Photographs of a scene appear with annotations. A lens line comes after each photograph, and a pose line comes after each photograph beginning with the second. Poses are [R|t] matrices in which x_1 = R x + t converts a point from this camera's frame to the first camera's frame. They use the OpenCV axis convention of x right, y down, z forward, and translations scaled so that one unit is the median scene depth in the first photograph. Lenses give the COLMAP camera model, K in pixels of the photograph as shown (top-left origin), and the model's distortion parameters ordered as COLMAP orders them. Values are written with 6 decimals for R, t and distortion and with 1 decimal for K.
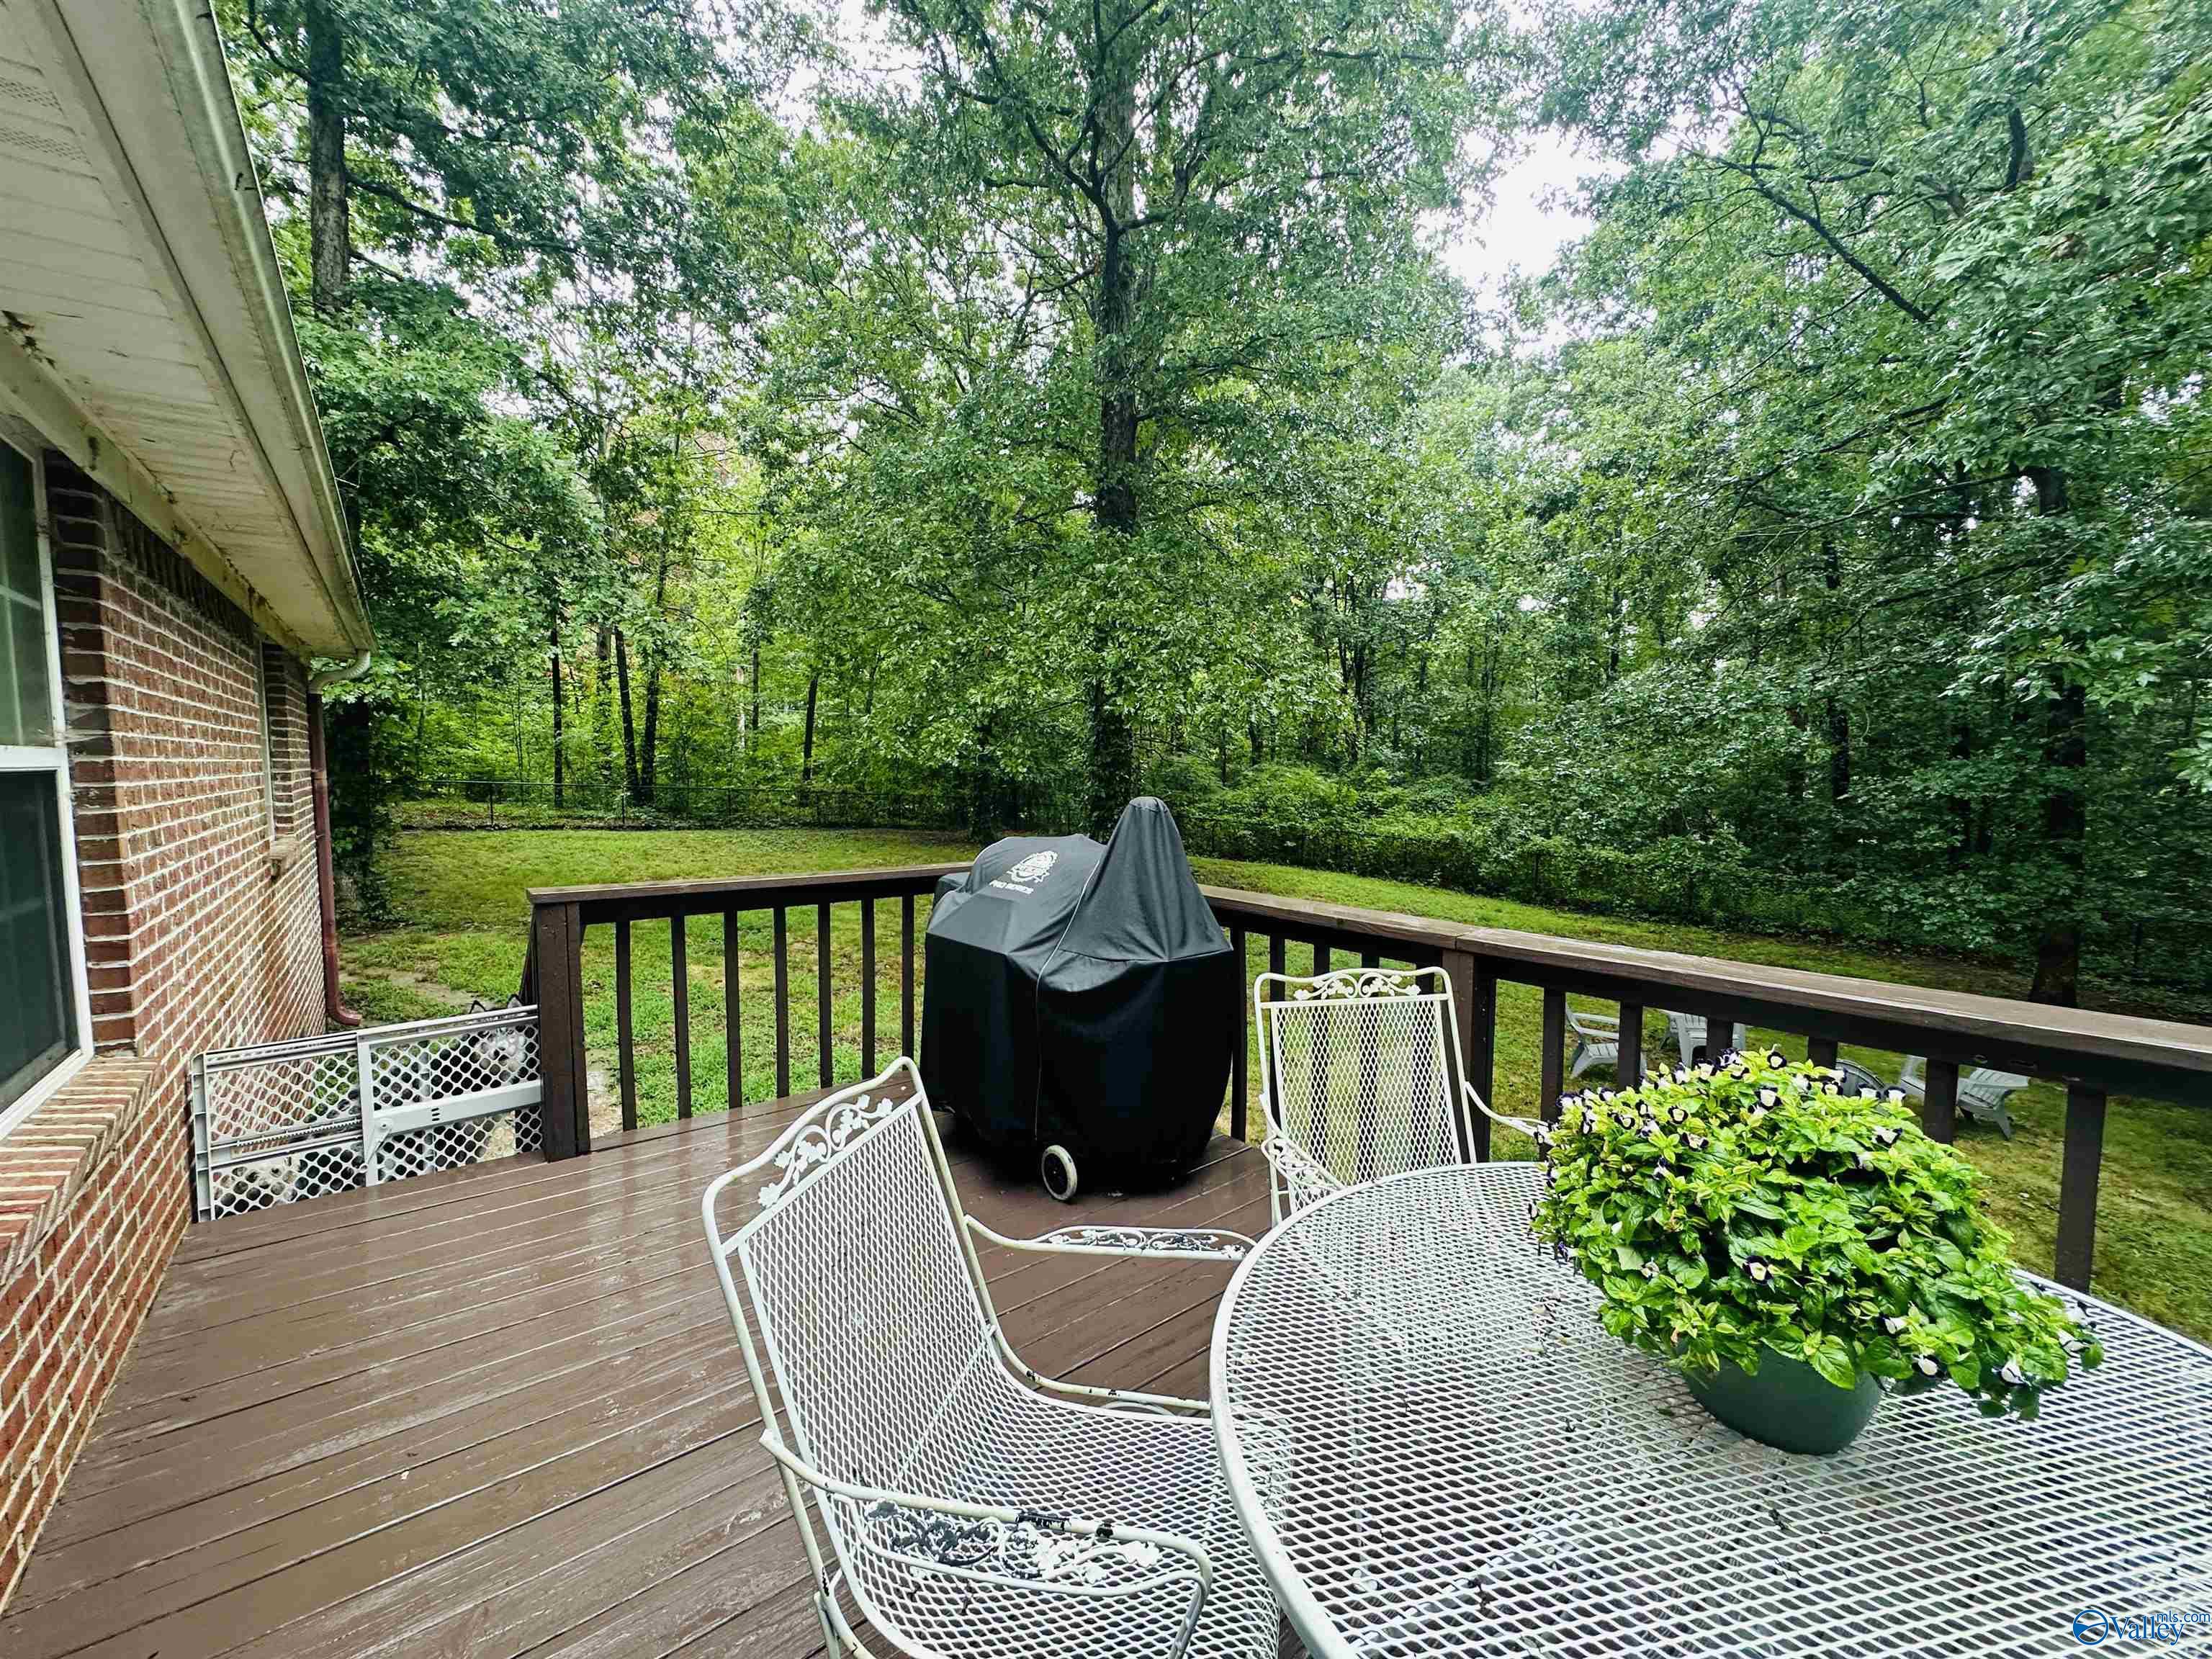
lens RADIAL K [[884.4, 0, 1107.5], [0, 884.4, 835.3], [0, 0, 1]] dist [-0.006548, 0.001391]
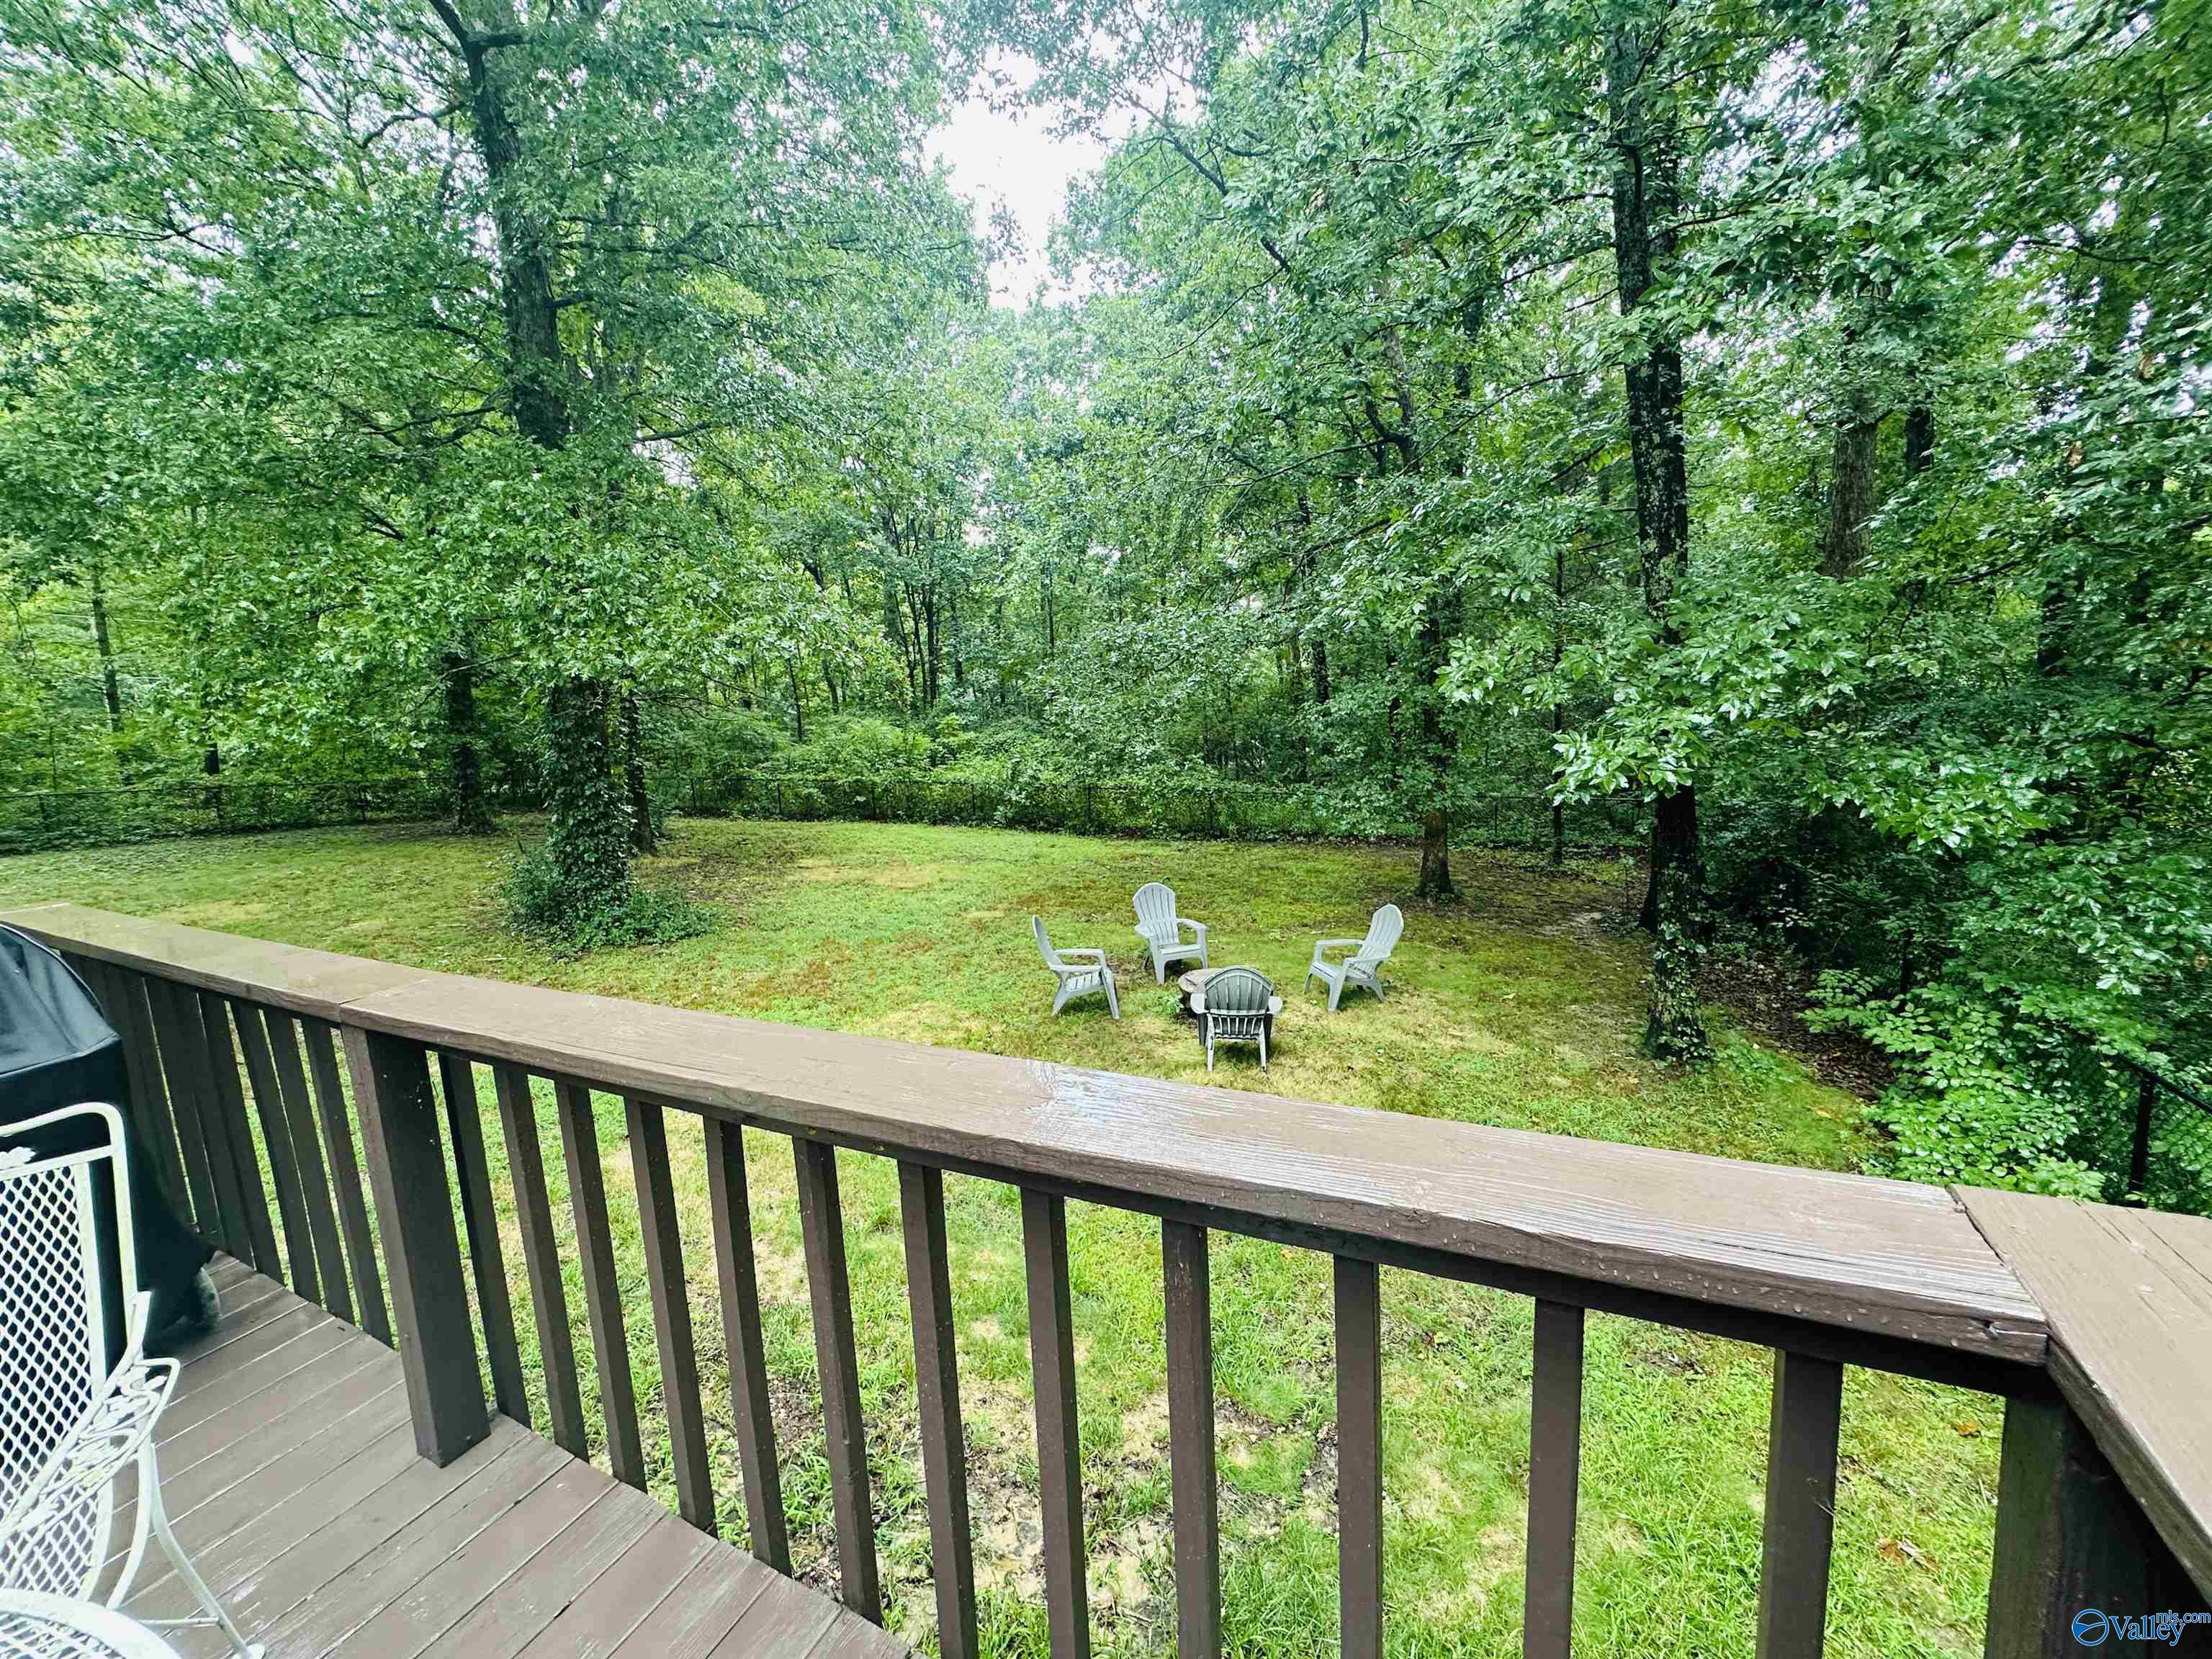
lens RADIAL K [[884.4, 0, 1107.9], [0, 884.4, 835.4], [0, 0, 1]] dist [-0.006548, 0.001391]
pose [[0.909592, -0.111019, 0.400396, 0.274658], [0.087464, 0.993211, 0.076698, -0.003456], [-0.406192, -0.034744, 0.913127, 0.076813]]
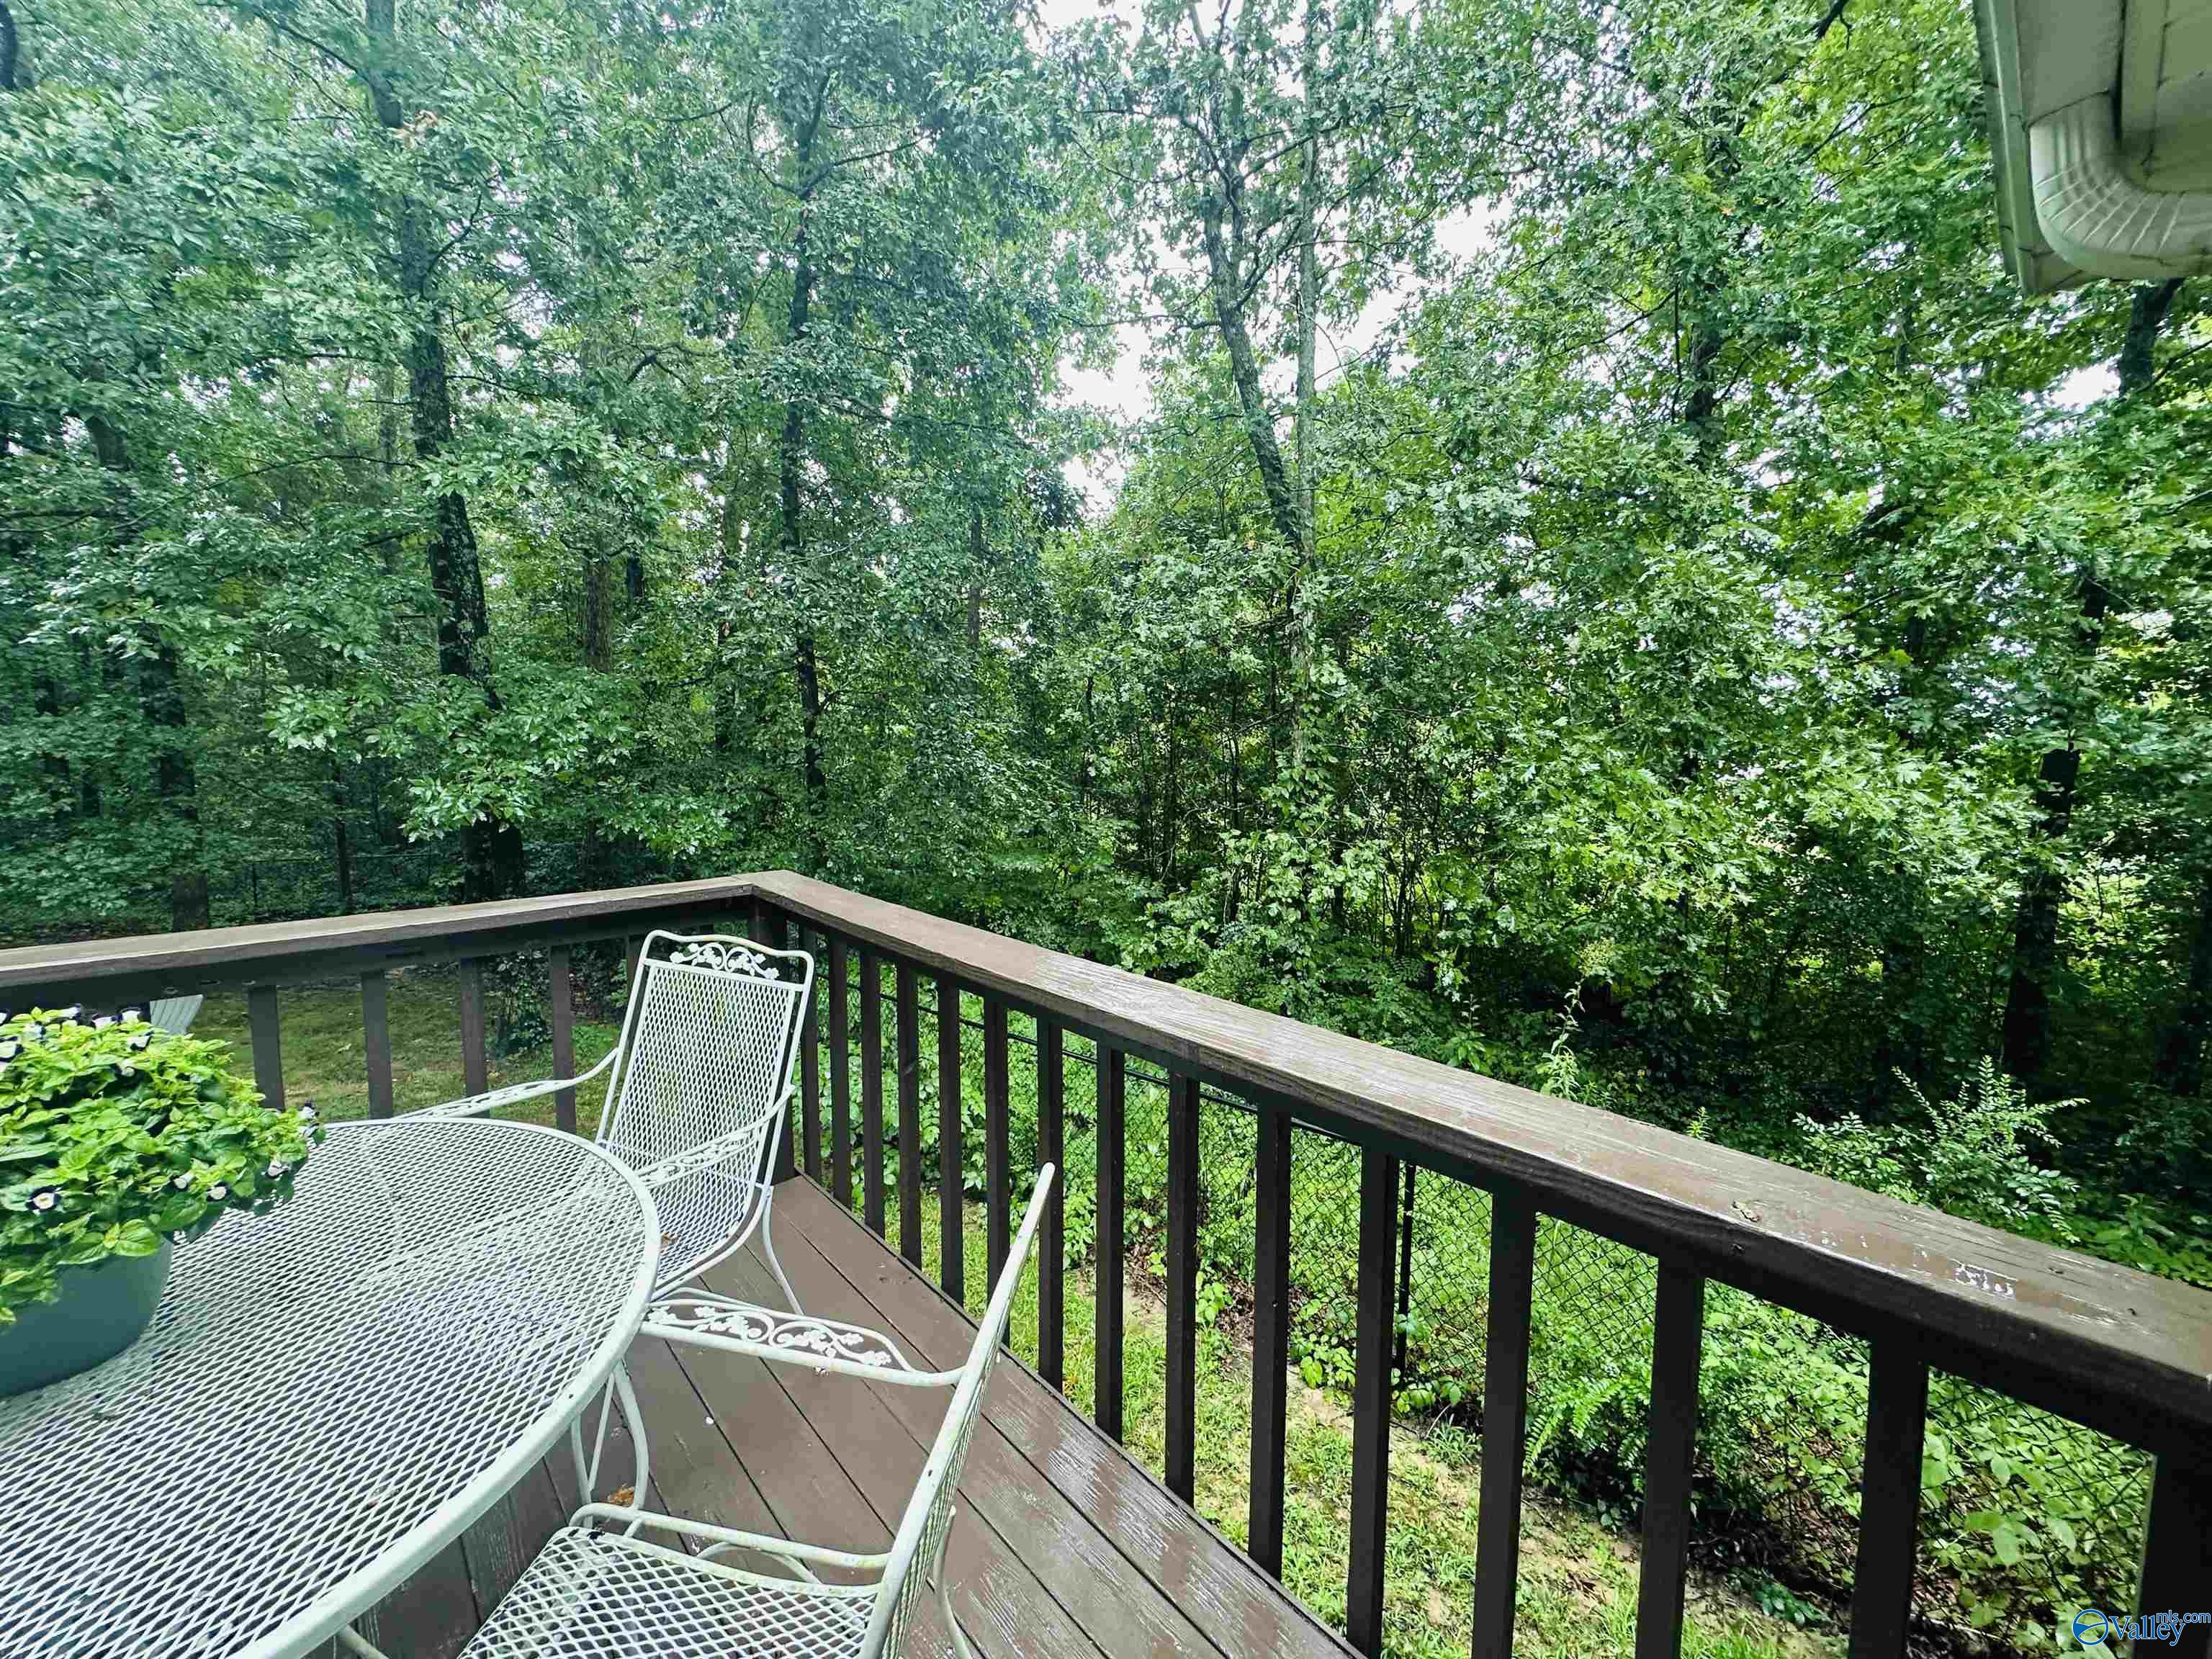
lens RADIAL K [[884.4, 0, 1102.6], [0, 884.4, 818.9], [0, 0, 1]] dist [-0.006548, 0.001391]
pose [[-0.072265, -0.088343, 0.993465, -0.039721], [0.061652, 0.993769, 0.092854, 0.003580], [-0.995478, 0.067960, -0.066368, -0.023414]]
